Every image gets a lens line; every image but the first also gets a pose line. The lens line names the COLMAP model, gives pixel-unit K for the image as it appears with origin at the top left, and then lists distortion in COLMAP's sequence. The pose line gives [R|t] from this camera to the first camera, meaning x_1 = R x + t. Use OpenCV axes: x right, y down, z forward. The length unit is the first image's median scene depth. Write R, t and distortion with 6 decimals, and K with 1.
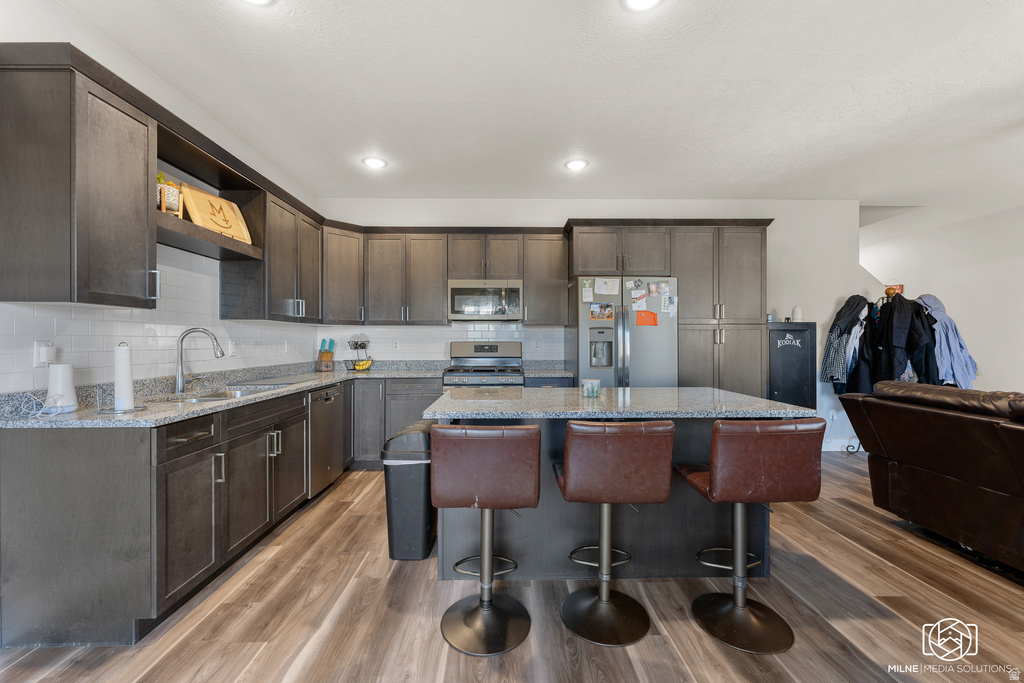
lens RADIAL K [[419.6, 0, 508.1], [0, 419.6, 342.2], [0, 0, 1]] dist [0.001229, 0.000433]
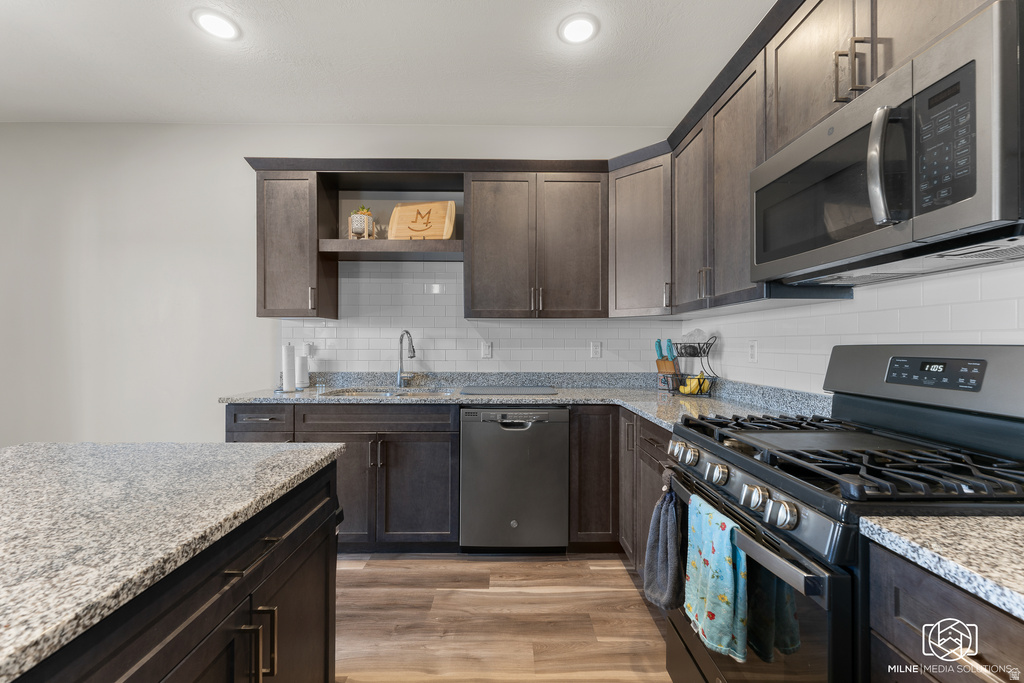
lens RADIAL K [[419.6, 0, 510.7], [0, 419.6, 341.0], [0, 0, 1]] dist [0.001229, 0.000433]
pose [[0.000663, -0.004484, -0.999990, 0.288057], [-0.006103, 0.999971, -0.004488, -0.001492], [0.999981, 0.006106, 0.000636, 1.037330]]
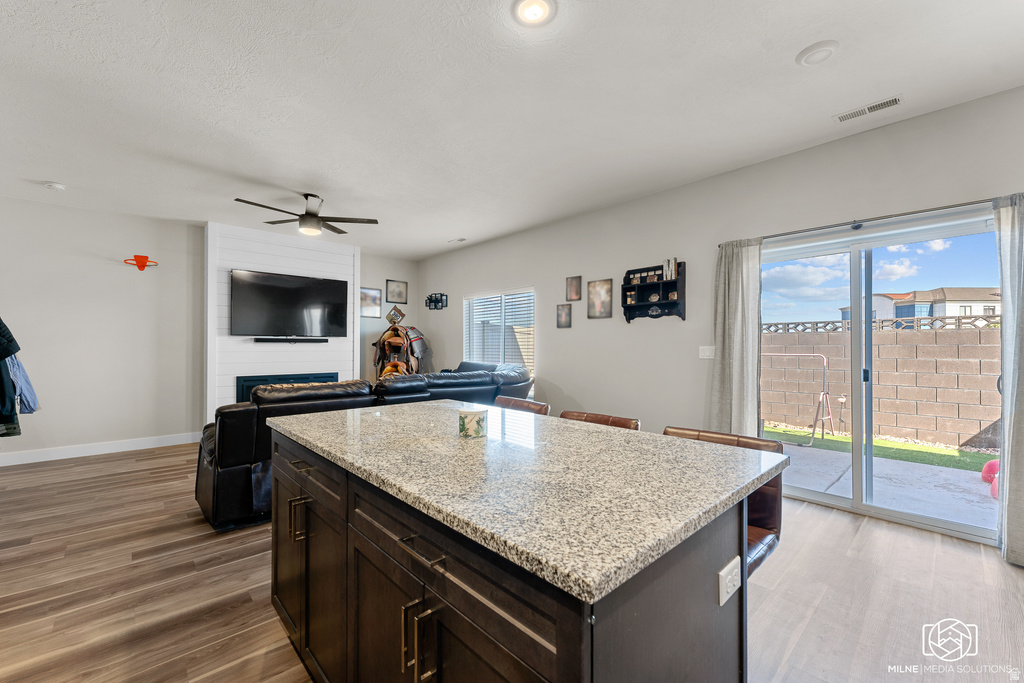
lens RADIAL K [[419.6, 0, 514.1], [0, 419.6, 343.0], [0, 0, 1]] dist [0.001229, 0.000433]
pose [[-0.669771, 0.007833, 0.742527, -0.240624], [0.001846, 0.999959, -0.008883, -0.002996], [-0.742566, -0.004579, -0.669757, 1.020354]]
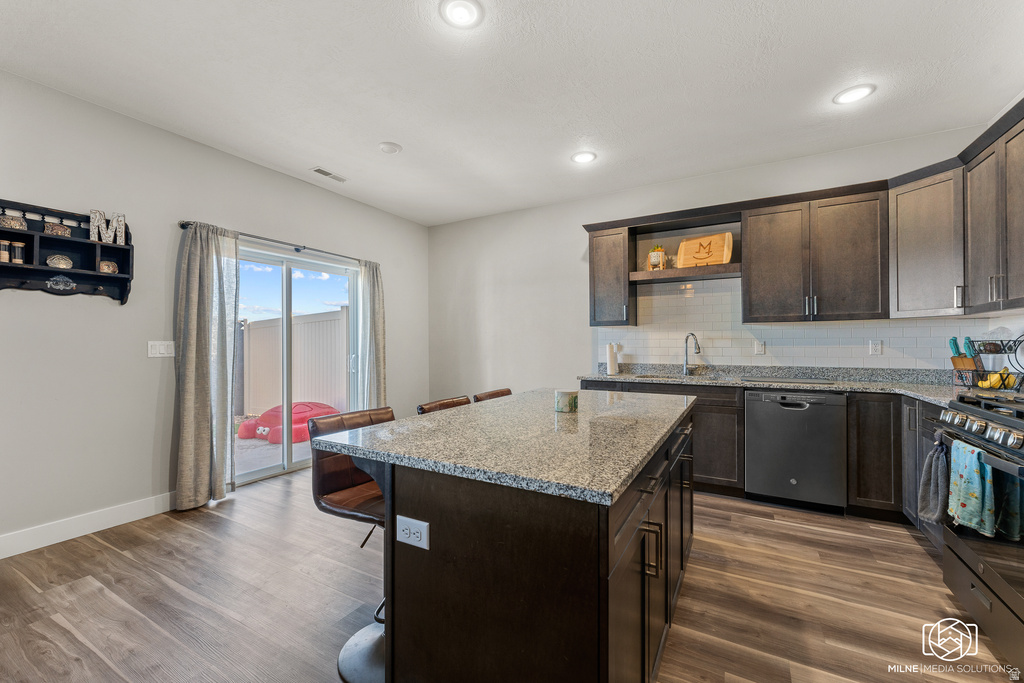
lens RADIAL K [[419.6, 0, 508.4], [0, 419.6, 342.0], [0, 0, 1]] dist [0.001229, 0.000433]
pose [[-0.501334, -0.001413, -0.865253, 0.697228], [0.000944, 0.999997, -0.002180, 0.000769], [0.865253, -0.001909, -0.501331, 0.964800]]
